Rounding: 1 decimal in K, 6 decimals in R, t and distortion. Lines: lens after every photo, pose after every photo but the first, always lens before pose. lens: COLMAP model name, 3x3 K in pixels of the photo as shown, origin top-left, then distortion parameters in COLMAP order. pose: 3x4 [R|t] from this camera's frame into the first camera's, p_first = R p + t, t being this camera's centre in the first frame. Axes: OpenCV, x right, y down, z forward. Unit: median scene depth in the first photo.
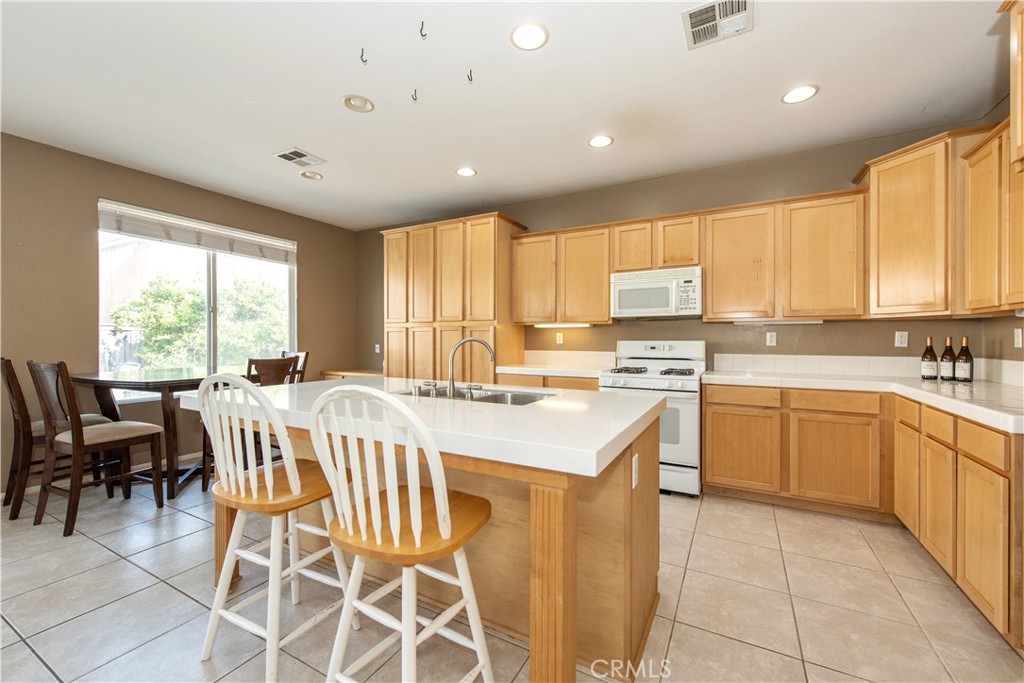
lens RADIAL K [[406.7, 0, 518.7], [0, 406.7, 336.8], [0, 0, 1]] dist [0.003276, 0.000143]
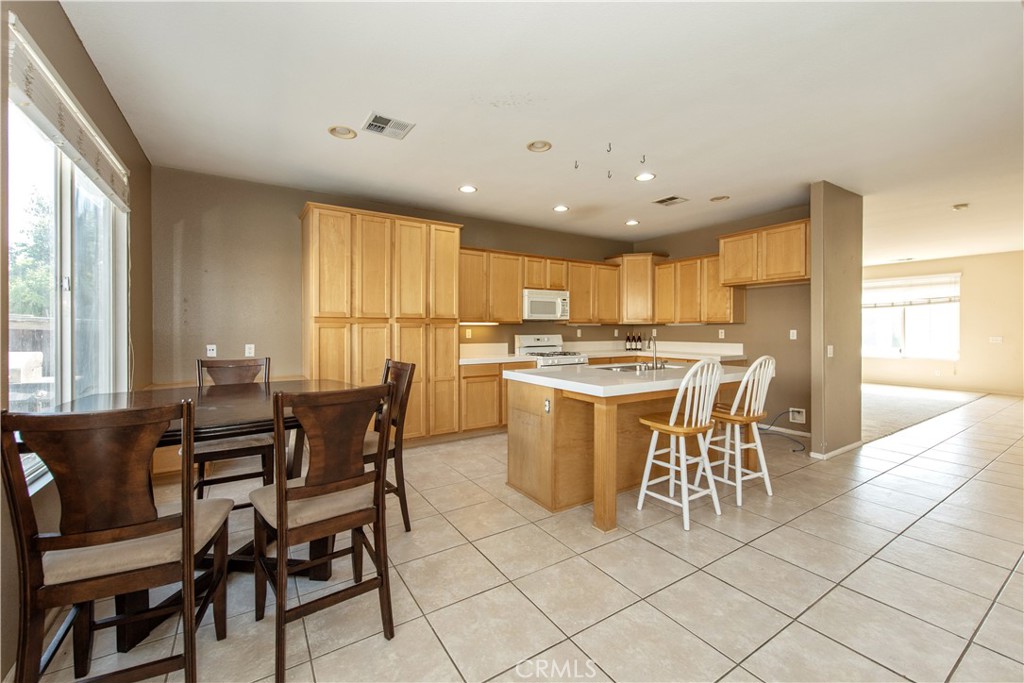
lens RADIAL K [[420.7, 0, 512.6], [0, 420.7, 330.0], [0, 0, 1]] dist [0.000378, 0.000179]
pose [[0.485593, -0.002756, 0.874181, -1.104218], [-0.003126, 0.999983, 0.004890, -0.016351], [-0.874180, -0.005107, 0.485576, 0.315306]]
